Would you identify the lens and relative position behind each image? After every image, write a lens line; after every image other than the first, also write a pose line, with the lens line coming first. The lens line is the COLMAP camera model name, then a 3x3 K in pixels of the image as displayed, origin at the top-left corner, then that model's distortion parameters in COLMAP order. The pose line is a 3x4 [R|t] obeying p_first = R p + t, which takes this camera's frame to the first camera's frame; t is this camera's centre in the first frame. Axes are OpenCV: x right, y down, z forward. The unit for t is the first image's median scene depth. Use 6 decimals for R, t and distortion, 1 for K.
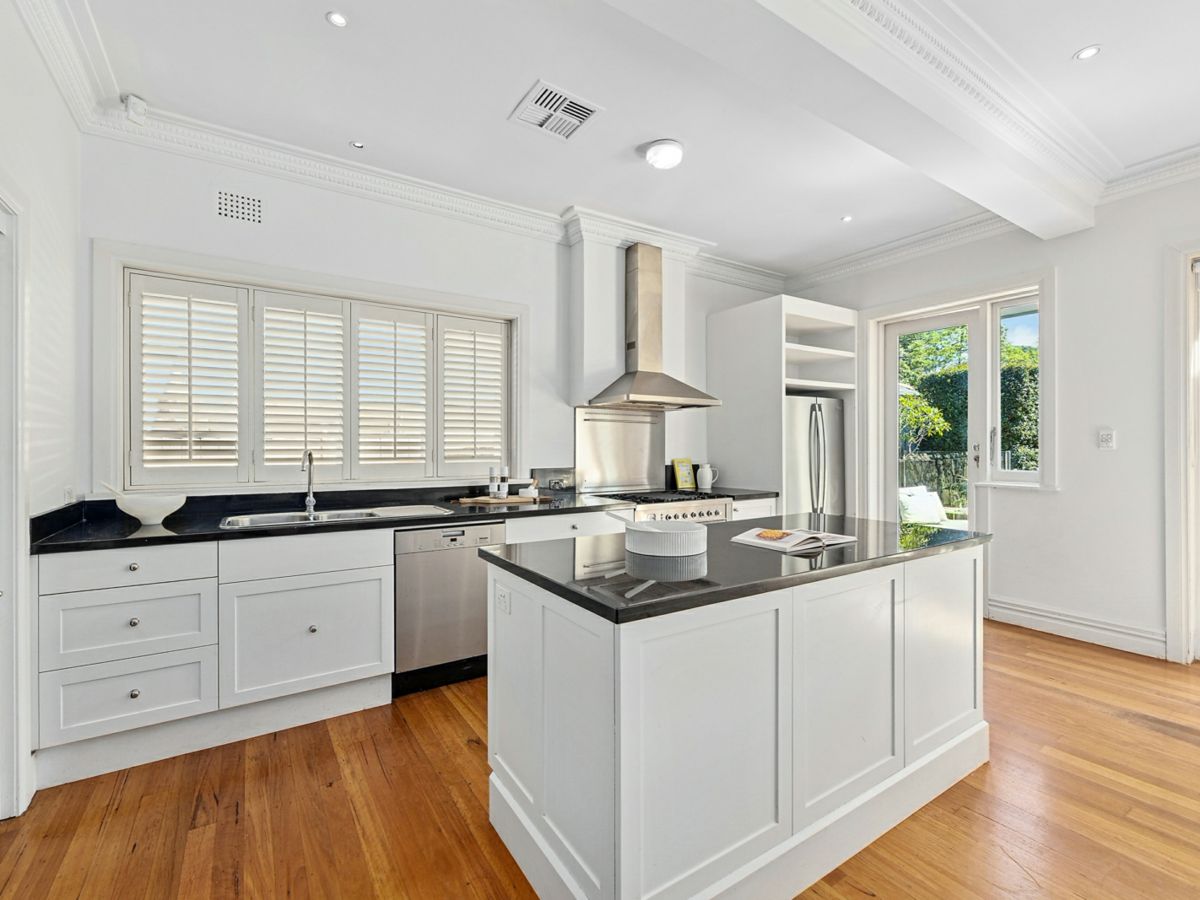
lens RADIAL K [[537.2, 0, 599.4], [0, 537.2, 442.4], [0, 0, 1]] dist [-0.003911, -0.000164]
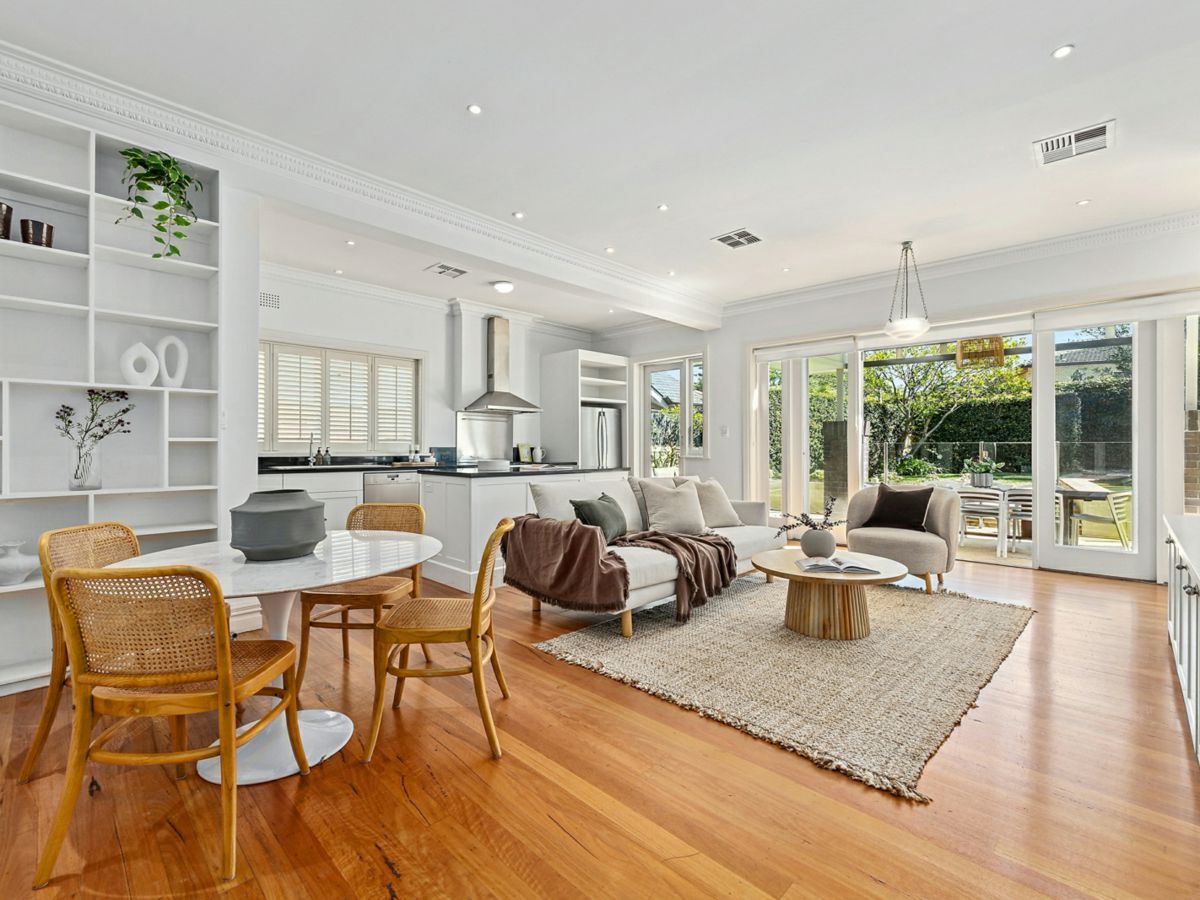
lens RADIAL K [[538.8, 0, 607.2], [0, 538.8, 449.1], [0, 0, 1]] dist [-0.015106, -0.000081]
pose [[0.973563, 0.001846, 0.228412, 0.028696], [-0.004457, 0.999930, 0.010919, 0.031506], [-0.228376, -0.011649, 0.973503, -0.744012]]
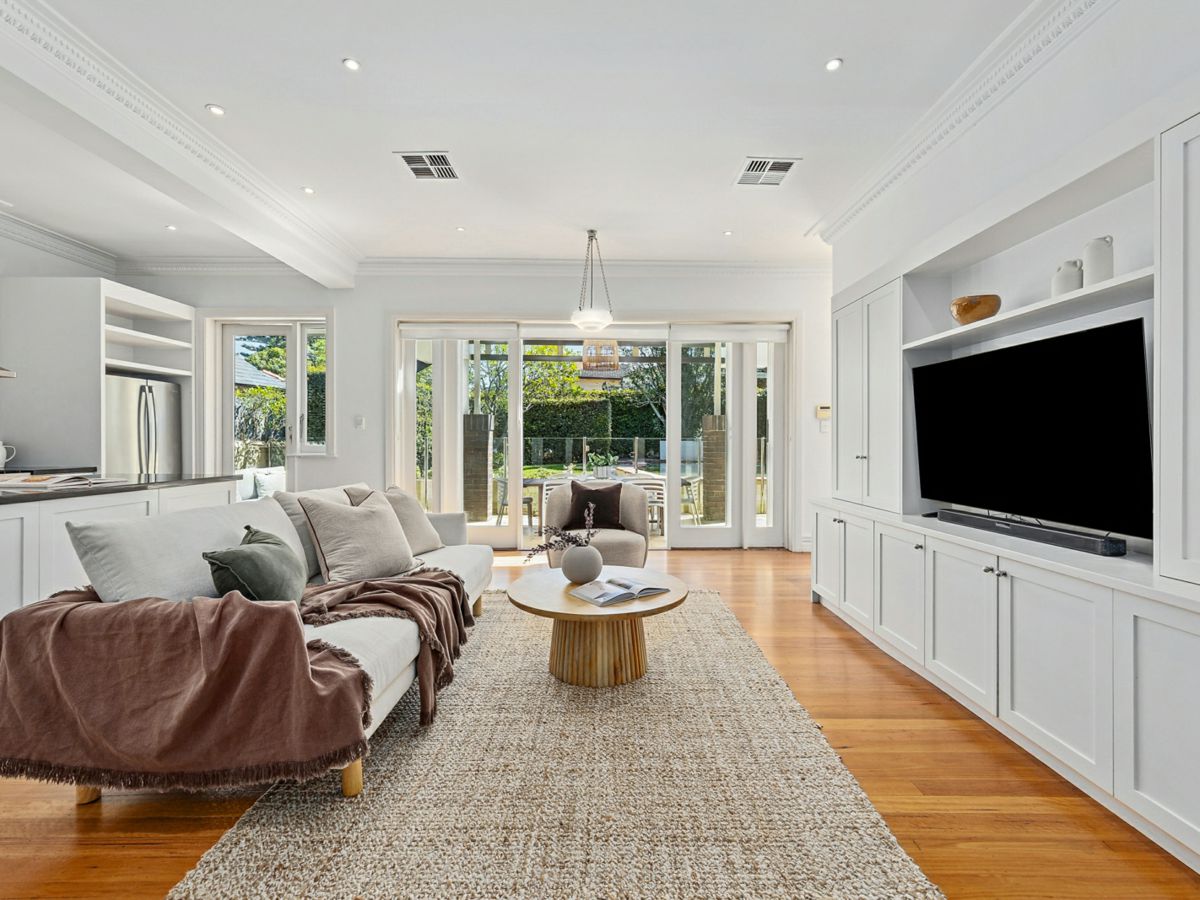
lens RADIAL K [[537.2, 0, 599.4], [0, 537.2, 442.4], [0, 0, 1]] dist [-0.003911, -0.000164]
pose [[0.538161, 0.002325, 0.842839, -0.015523], [-0.009538, 0.999949, 0.003332, 0.032917], [-0.842788, -0.009832, 0.538155, -0.381778]]
